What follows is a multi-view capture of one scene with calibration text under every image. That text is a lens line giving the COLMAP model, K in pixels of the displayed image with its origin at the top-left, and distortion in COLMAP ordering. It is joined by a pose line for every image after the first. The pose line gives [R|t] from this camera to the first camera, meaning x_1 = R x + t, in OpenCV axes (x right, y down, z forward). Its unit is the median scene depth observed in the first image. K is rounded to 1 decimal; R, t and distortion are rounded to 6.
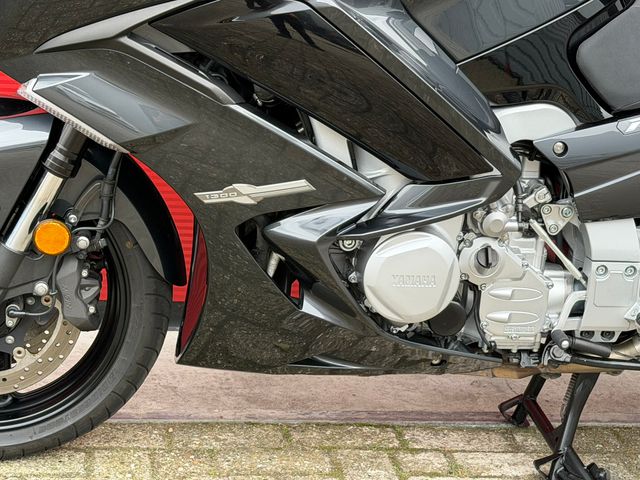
lens RADIAL K [[1411.8, 0, 325.0], [0, 1411.8, 243.5], [0, 0, 1]] dist [0.142479, 0.000000]
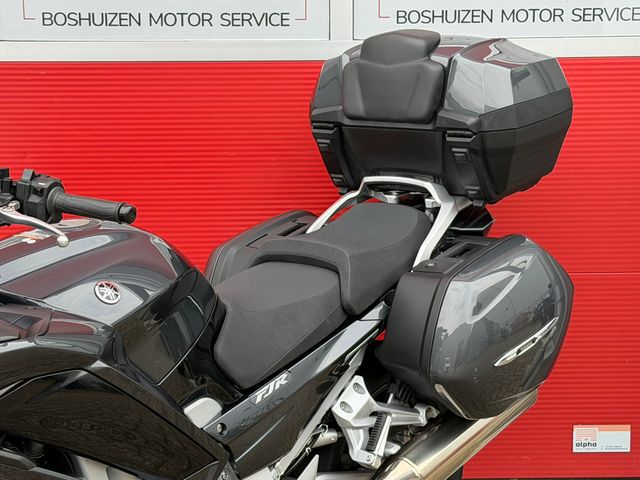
lens RADIAL K [[1411.8, 0, 319.1], [0, 1411.8, 254.0], [0, 0, 1]] dist [0.142479, 0.000000]
pose [[0.763756, -0.189966, 0.616919, -0.524656], [0.272286, 0.961339, -0.041072, -0.141739], [-0.585266, 0.199348, 0.785954, -0.087814]]
